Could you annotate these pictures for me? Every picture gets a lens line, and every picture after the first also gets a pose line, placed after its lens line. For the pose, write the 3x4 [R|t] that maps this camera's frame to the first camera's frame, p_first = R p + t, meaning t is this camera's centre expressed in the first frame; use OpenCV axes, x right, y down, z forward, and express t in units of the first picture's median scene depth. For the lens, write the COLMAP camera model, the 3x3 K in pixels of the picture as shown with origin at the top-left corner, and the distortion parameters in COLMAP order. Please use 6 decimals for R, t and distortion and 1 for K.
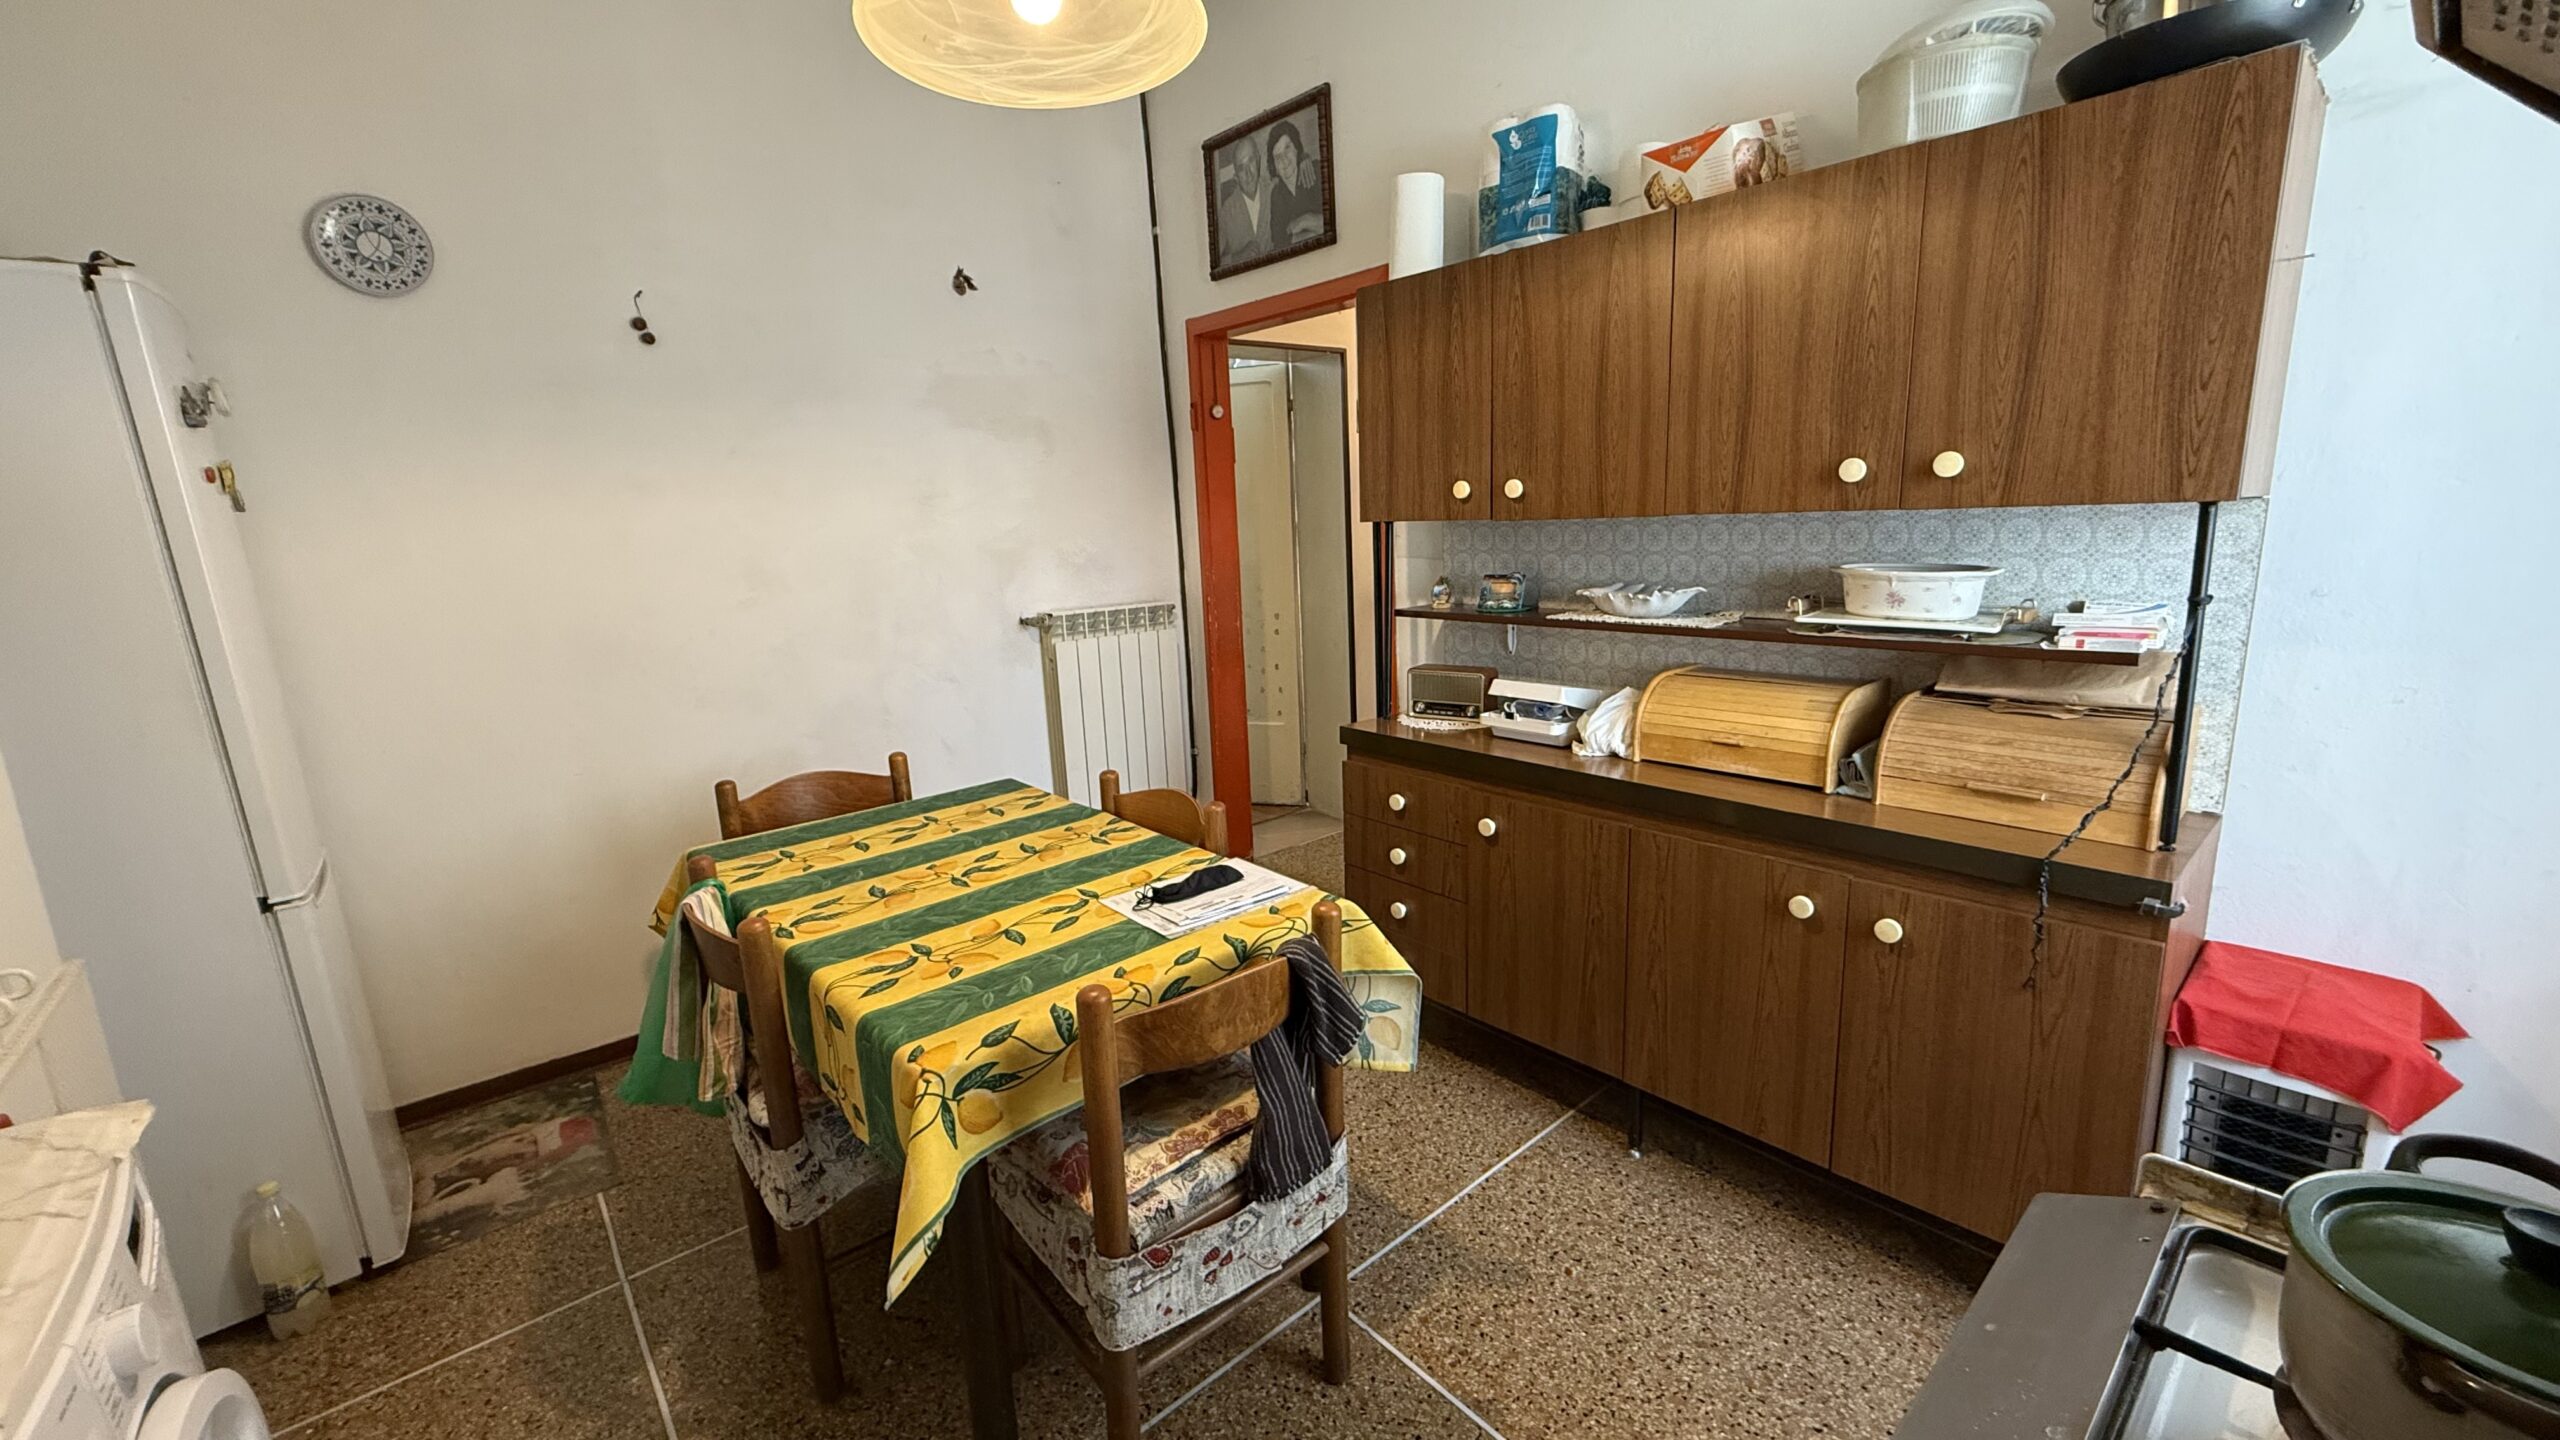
lens RADIAL K [[1019.9, 0, 1274.2], [0, 1019.9, 717.1], [0, 0, 1]] dist [-0.000320, 0.000187]
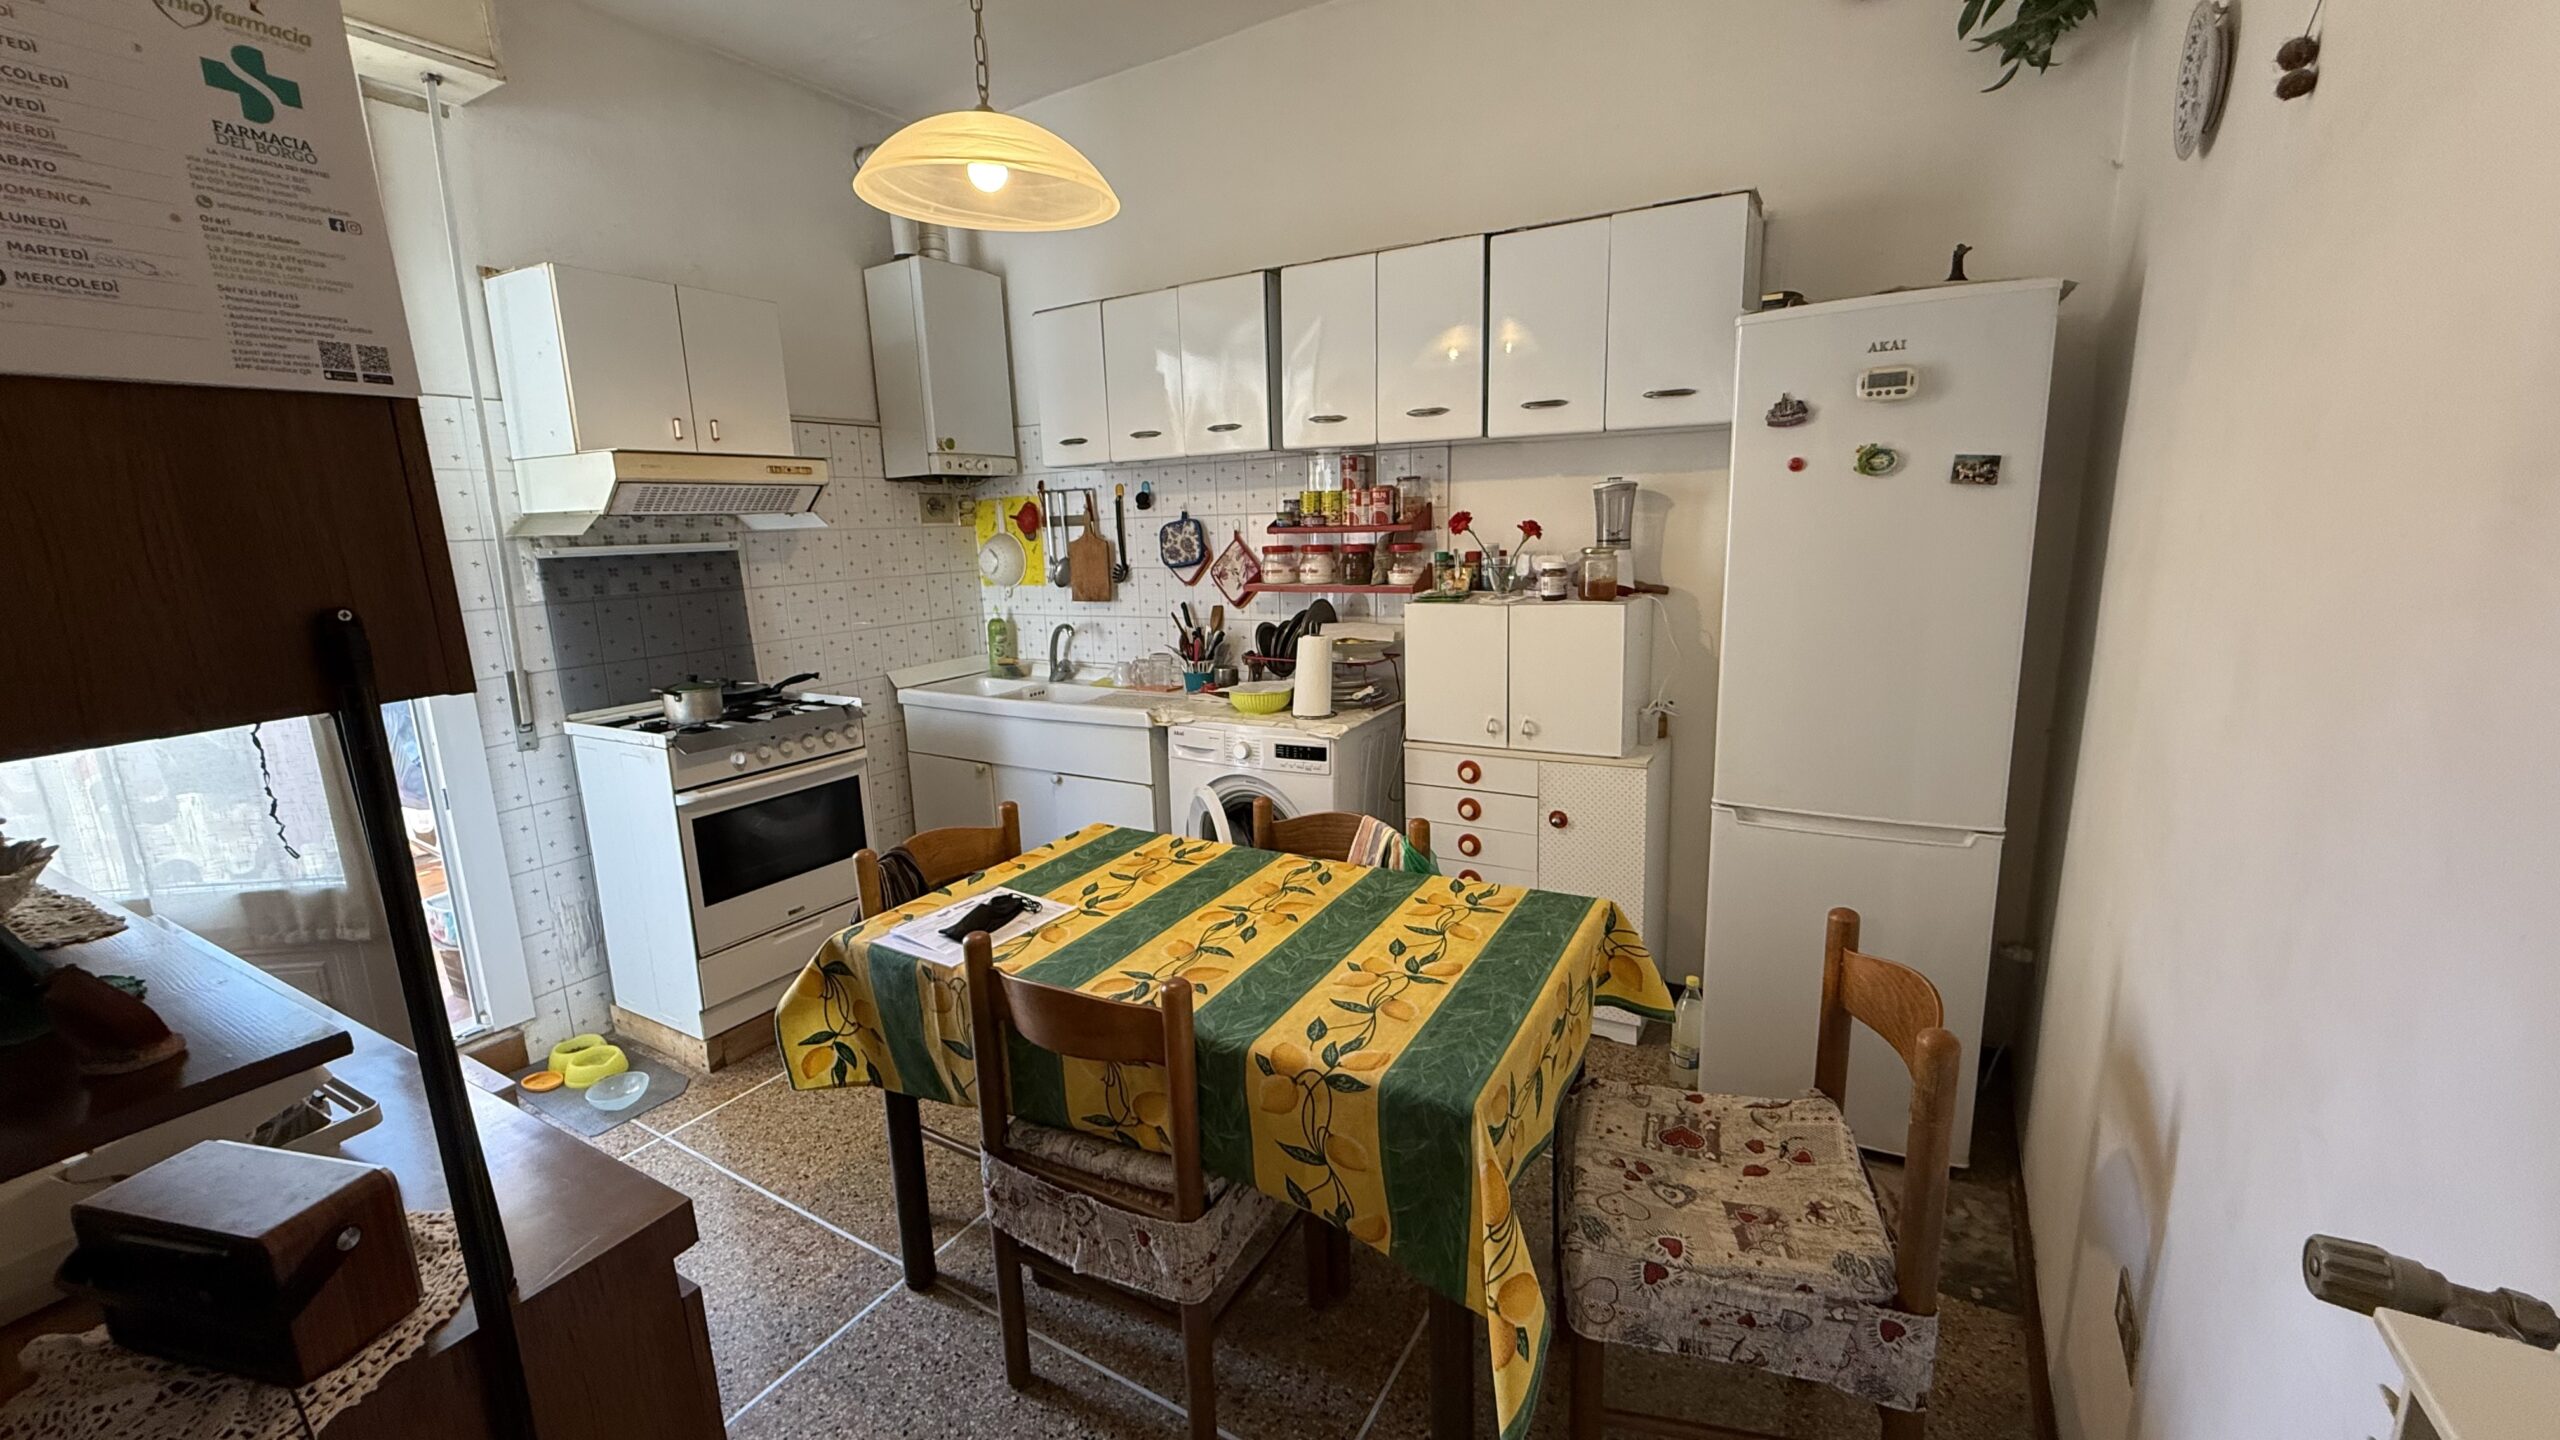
lens RADIAL K [[1019.9, 0, 1274.2], [0, 1019.9, 717.1], [0, 0, 1]] dist [-0.000320, 0.000187]
pose [[-0.944921, 0.134822, -0.298240, -0.063230], [0.007121, 0.919471, 0.393093, -0.384503], [0.327221, 0.369318, -0.869788, 1.707604]]
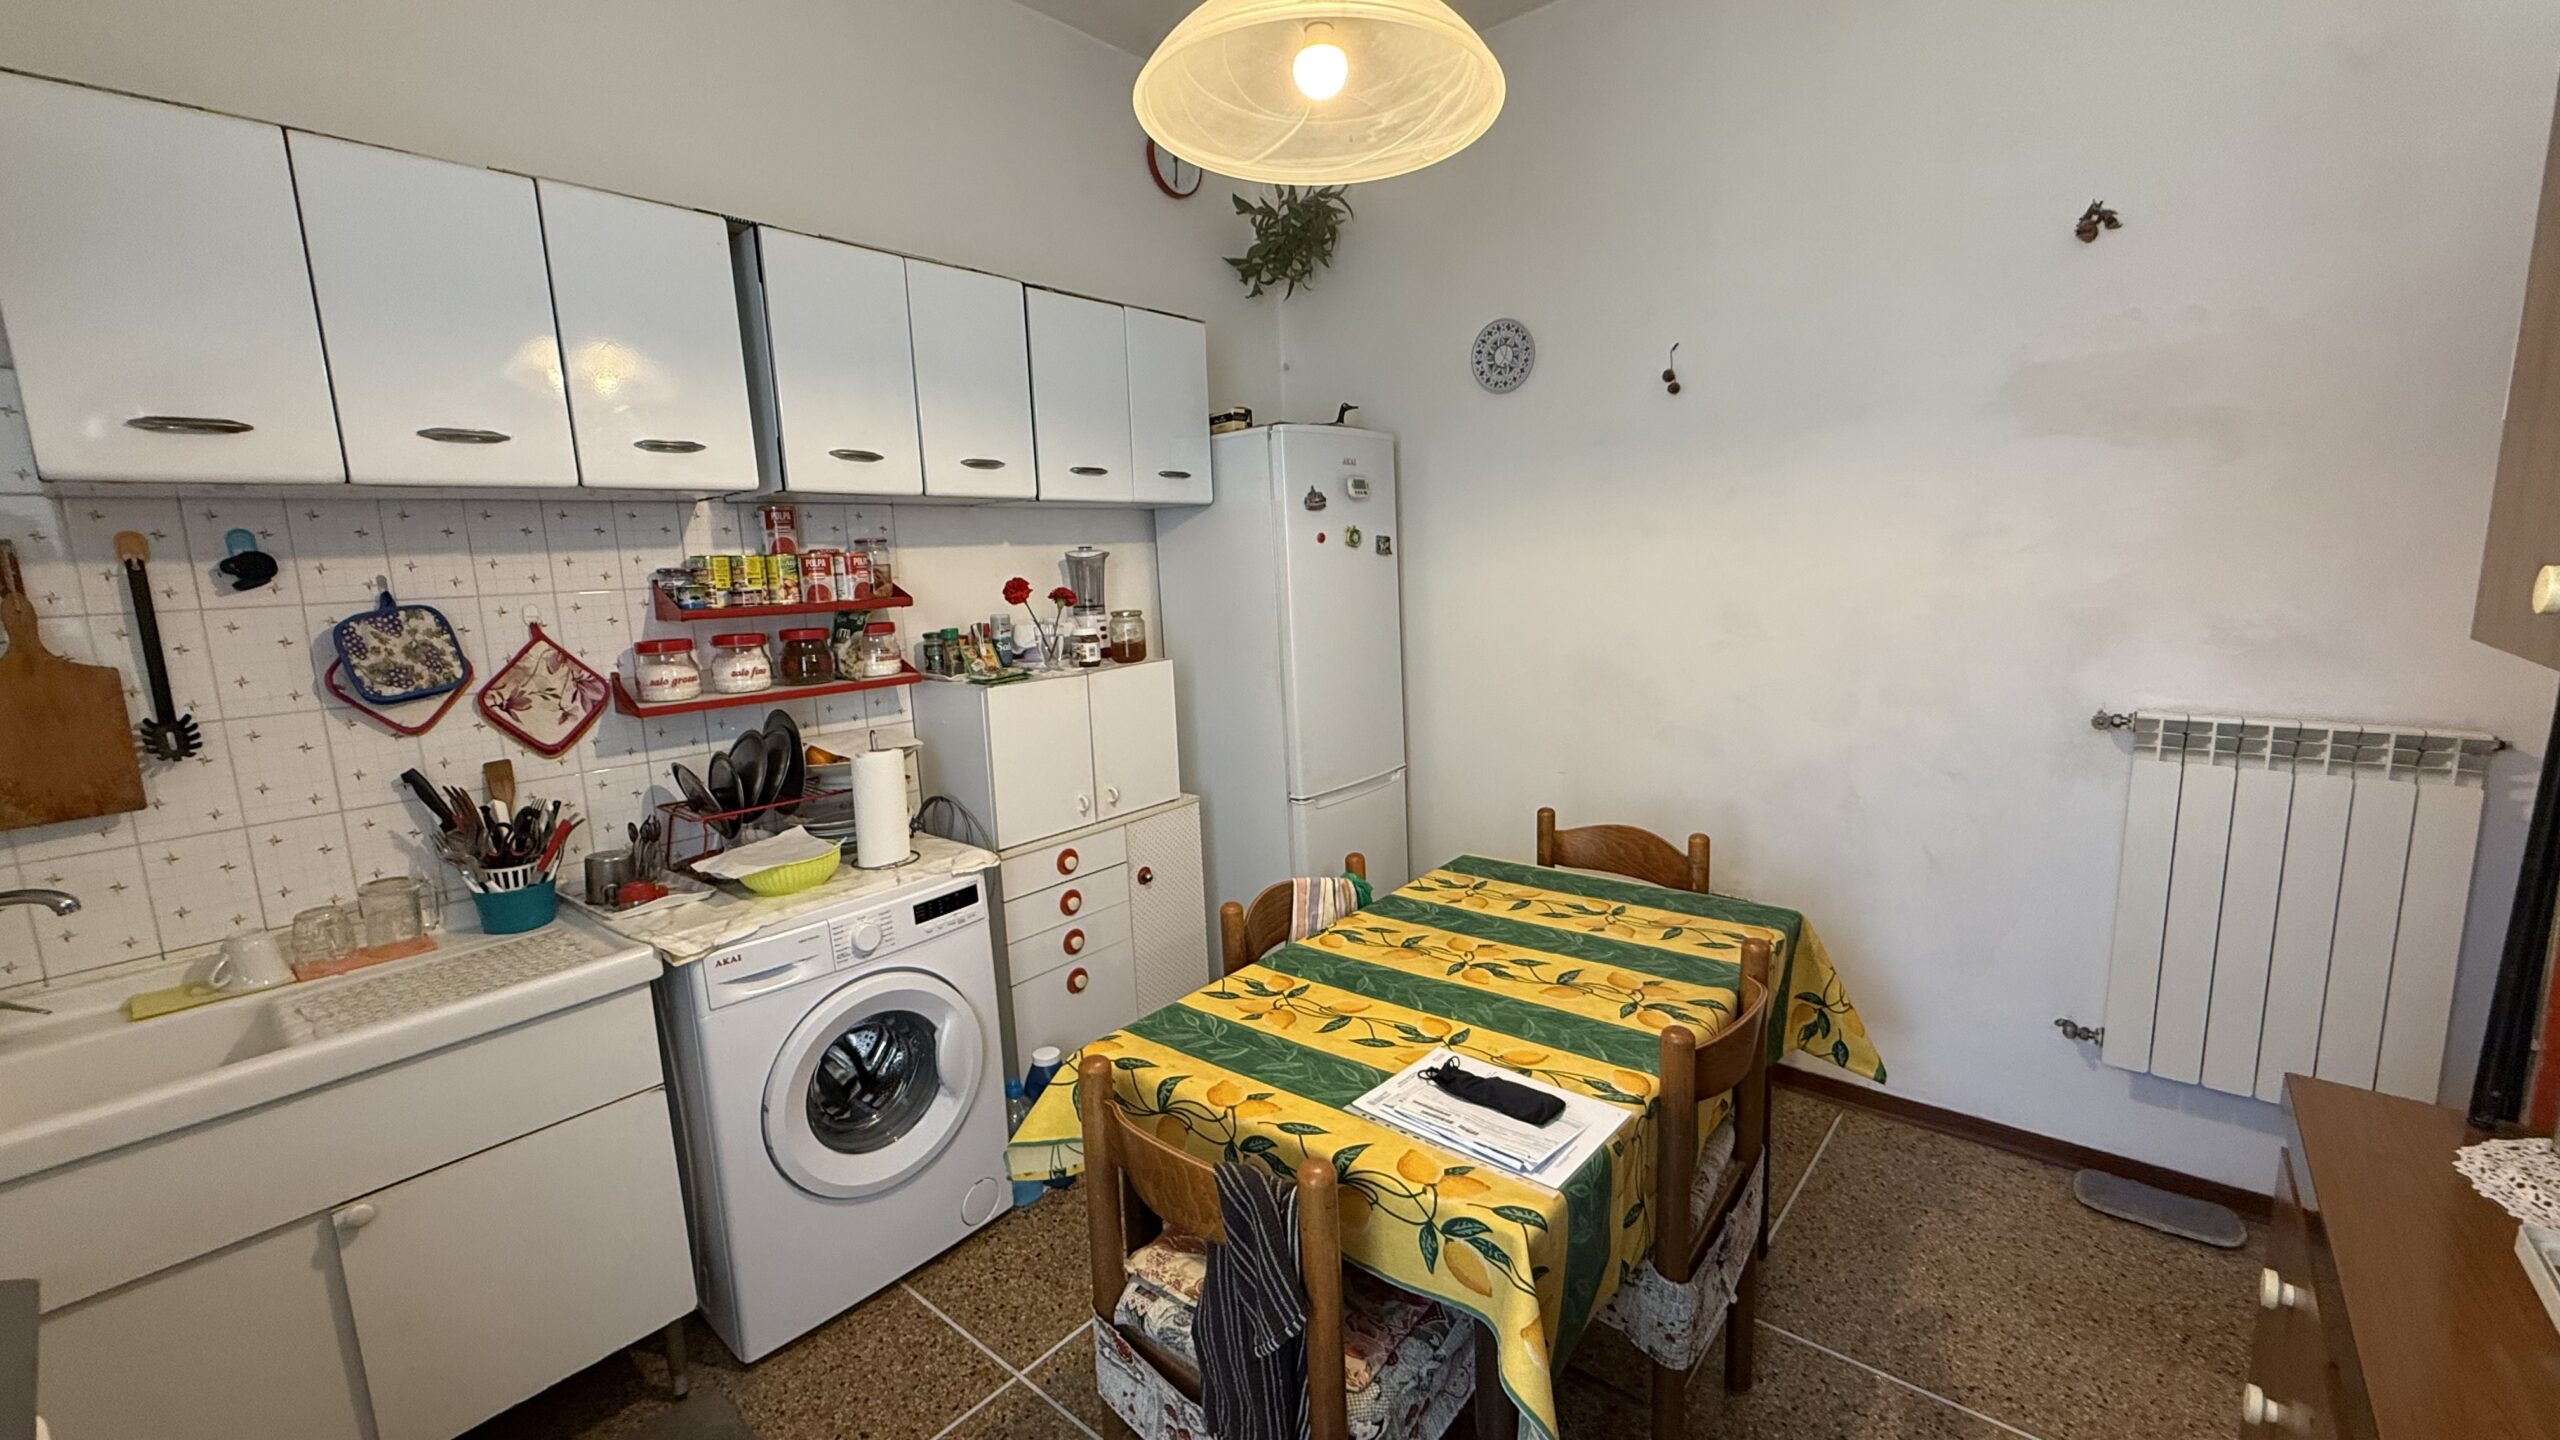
lens RADIAL K [[1019.9, 0, 1274.2], [0, 1019.9, 717.1], [0, 0, 1]] dist [-0.000320, 0.000187]
pose [[0.155991, 0.189699, -0.969371, 0.521851], [-0.167603, 0.972238, 0.163290, -0.185719], [0.973435, 0.136998, 0.183454, 0.582369]]
